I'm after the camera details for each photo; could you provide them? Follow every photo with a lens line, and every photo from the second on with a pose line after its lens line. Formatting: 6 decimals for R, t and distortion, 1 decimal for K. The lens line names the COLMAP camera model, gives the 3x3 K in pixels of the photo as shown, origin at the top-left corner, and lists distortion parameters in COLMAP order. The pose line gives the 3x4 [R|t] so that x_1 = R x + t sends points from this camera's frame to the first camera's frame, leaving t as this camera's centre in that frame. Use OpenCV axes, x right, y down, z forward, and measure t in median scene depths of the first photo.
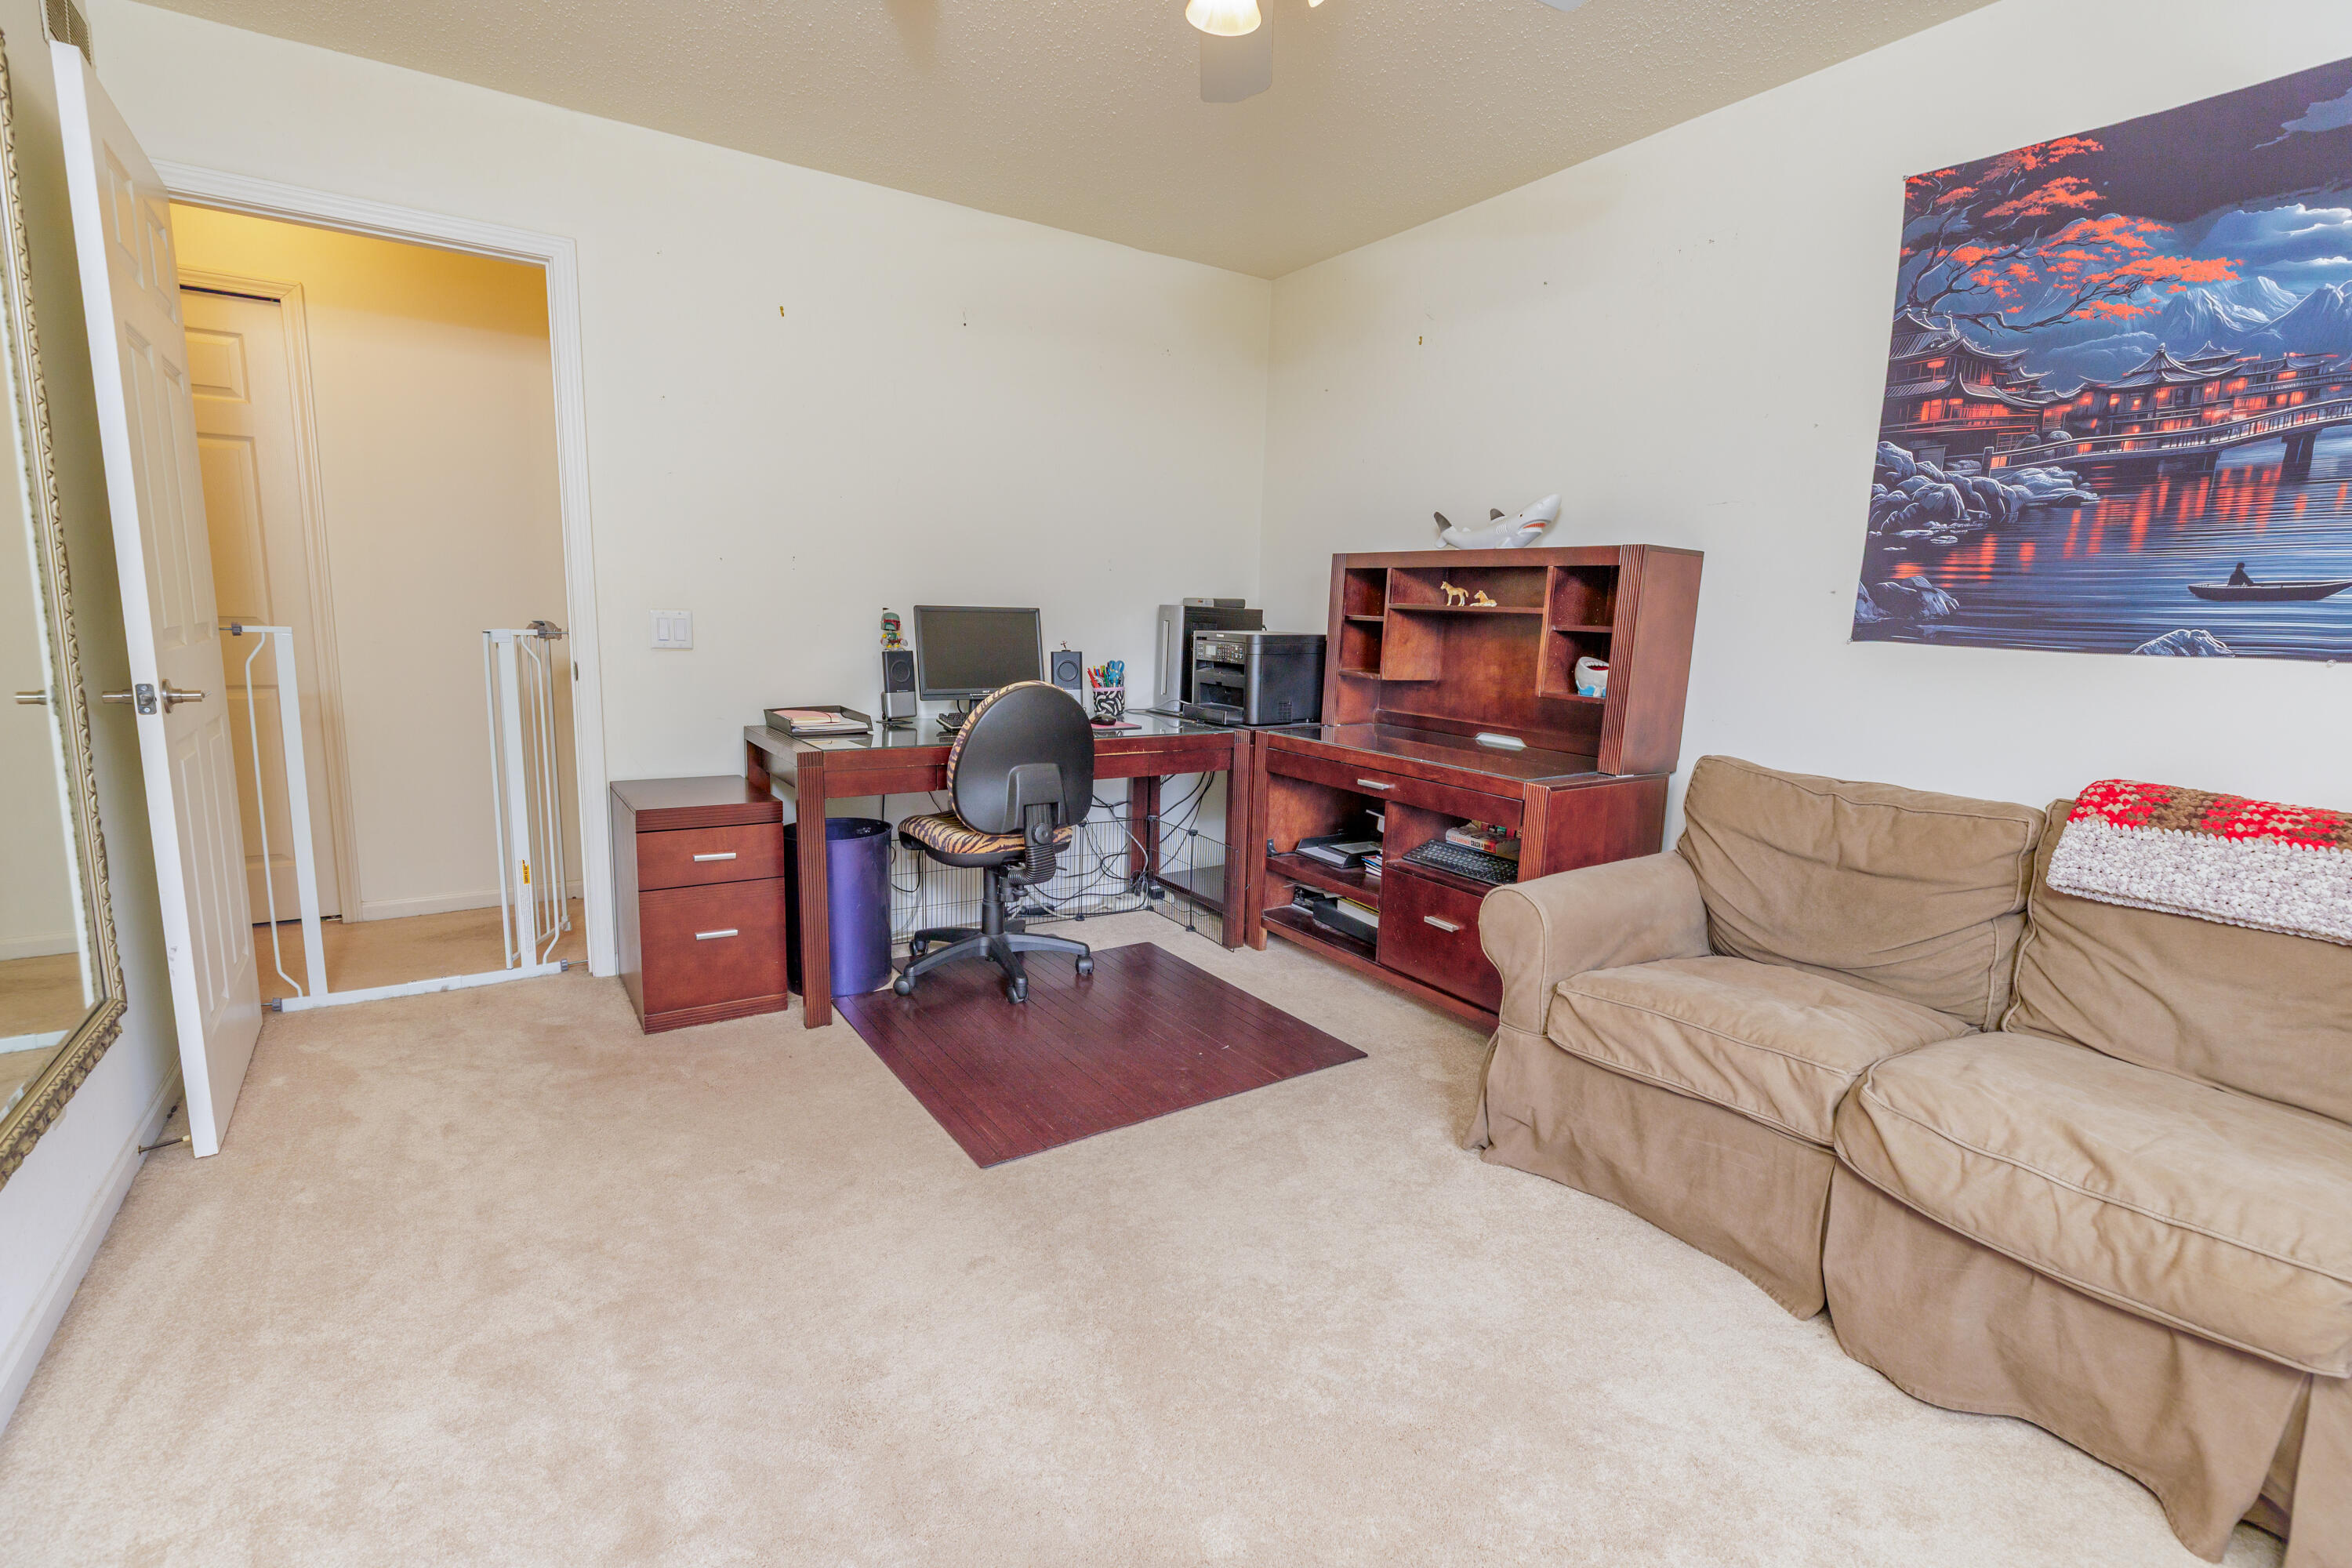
lens RADIAL K [[1060.6, 0, 1176.0], [0, 1060.6, 779.1], [0, 0, 1]] dist [0.010567, -0.000885]
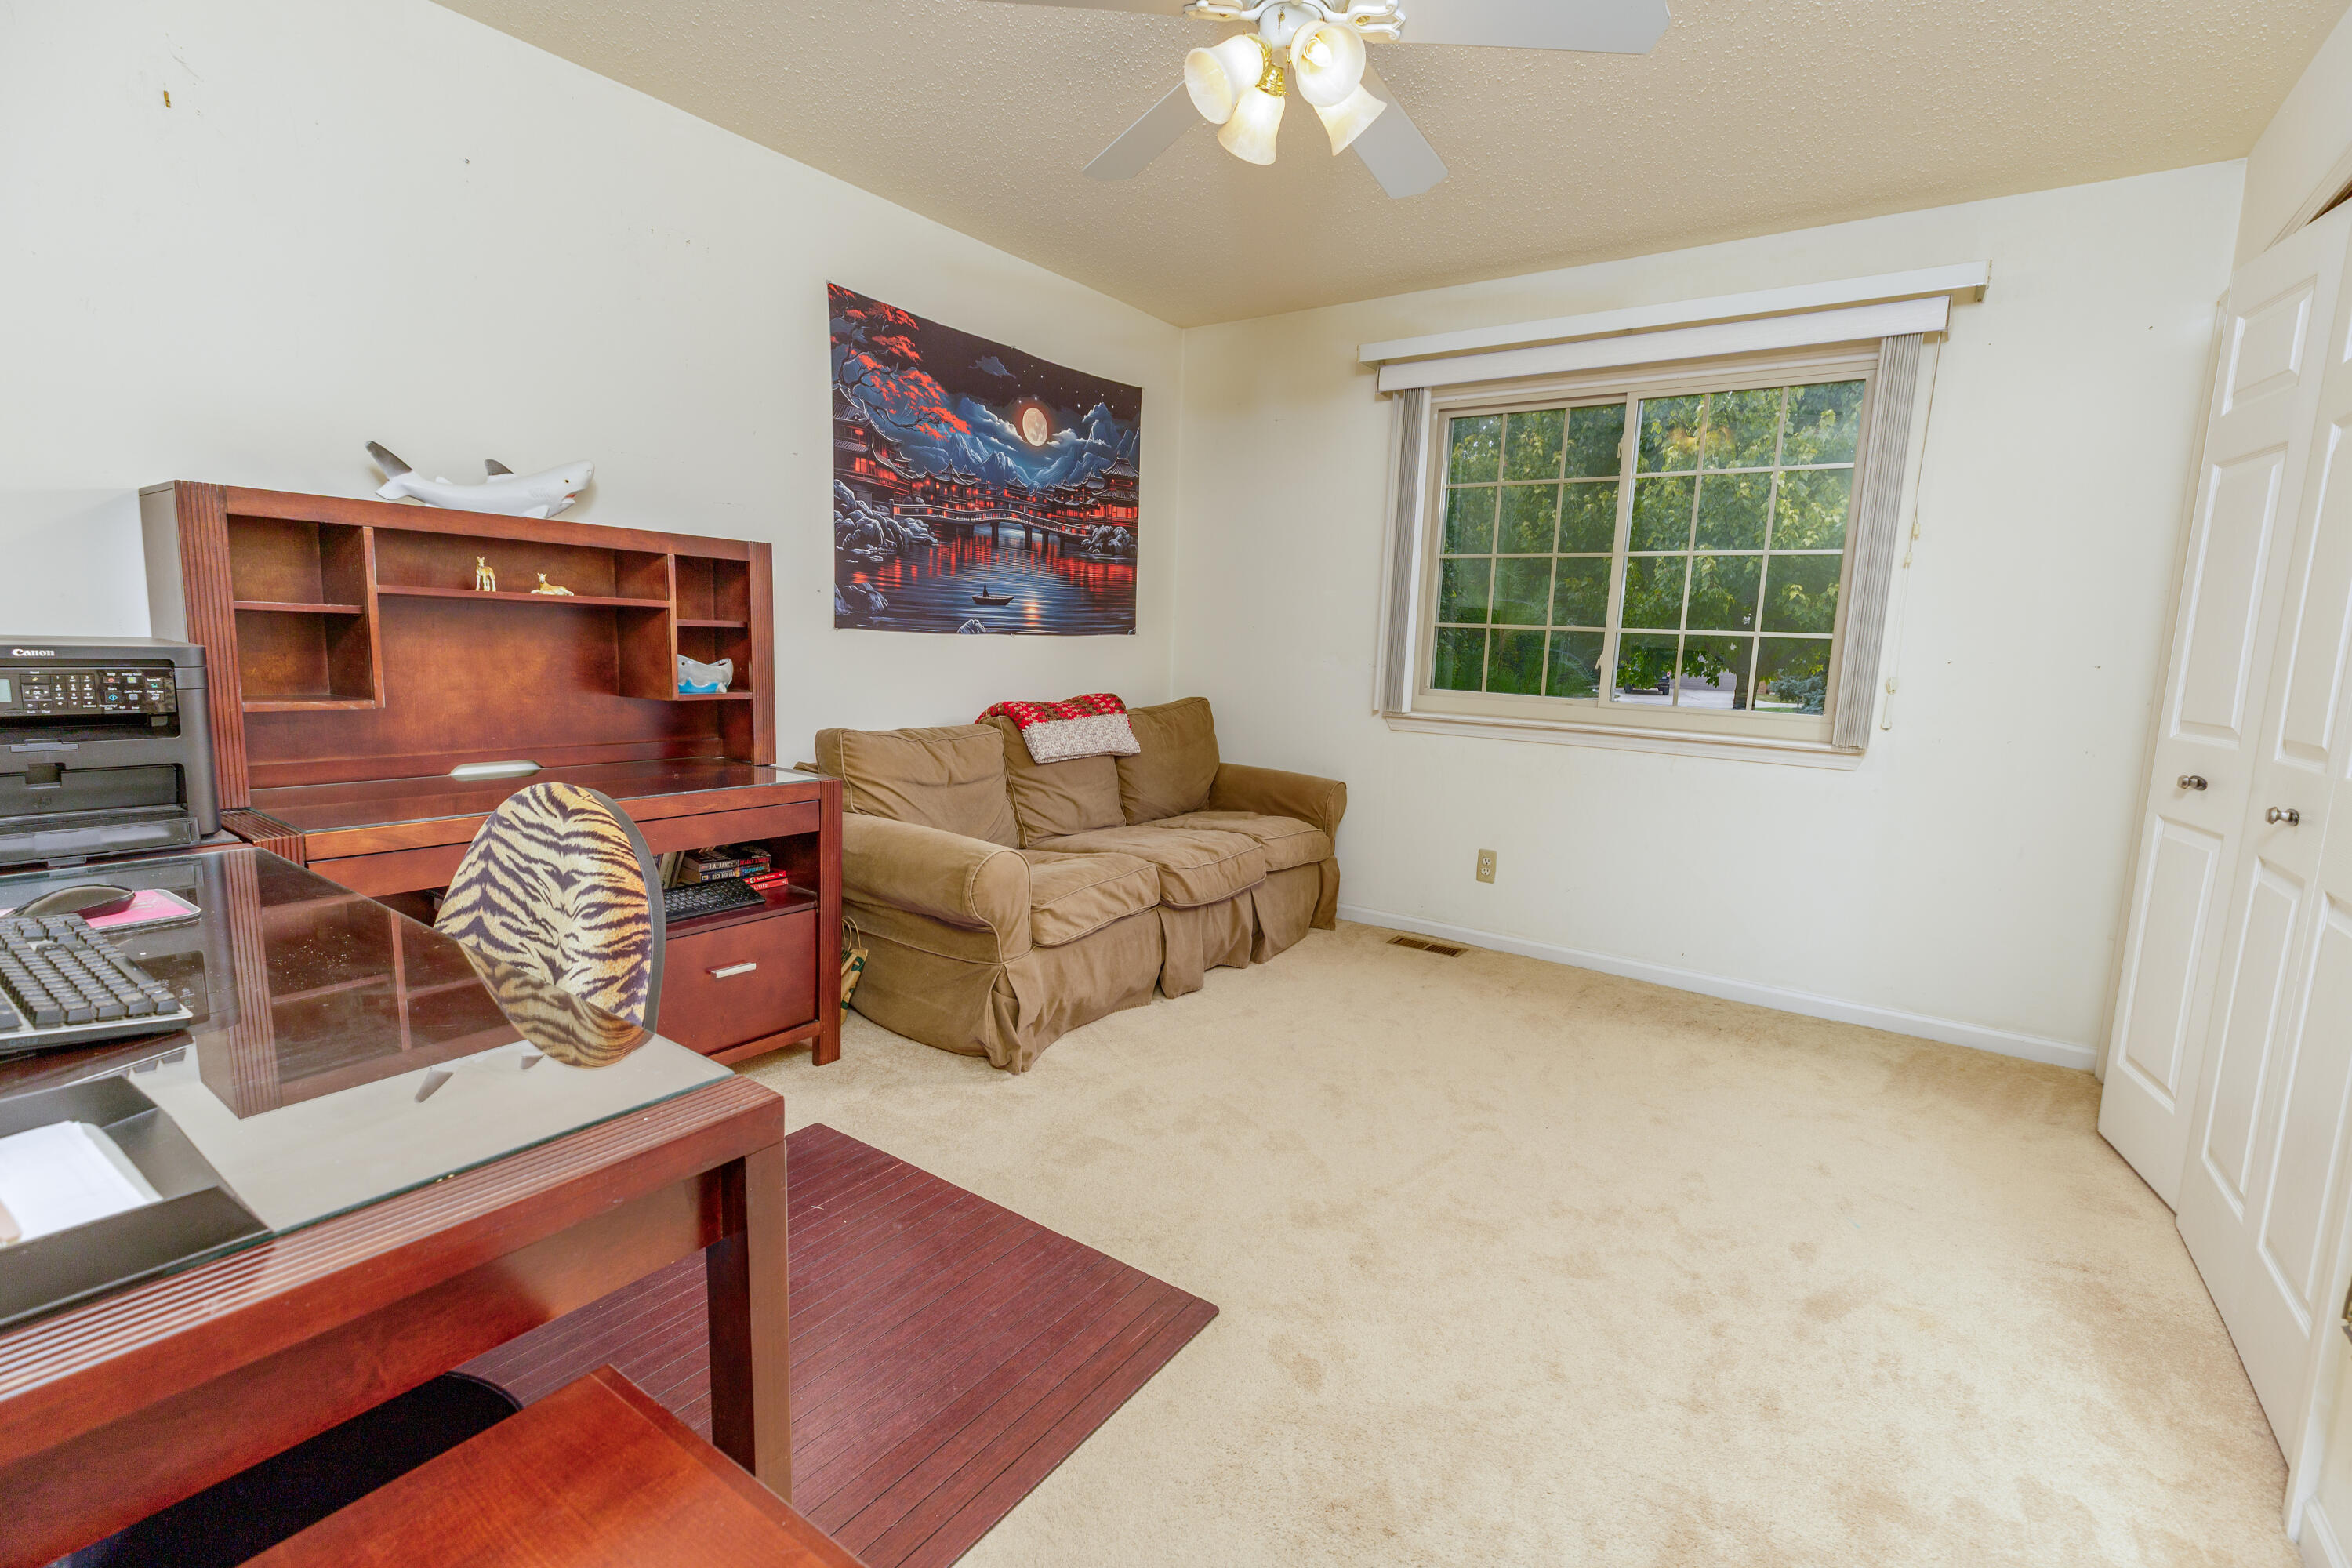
lens RADIAL K [[1060.6, 0, 1174.0], [0, 1060.6, 779.9], [0, 0, 1]] dist [0.010567, -0.000885]
pose [[-0.352185, -0.174274, 0.919562, -0.832244], [0.101544, 0.969596, 0.222647, -0.219168], [-0.930406, 0.171788, -0.323781, 1.178790]]
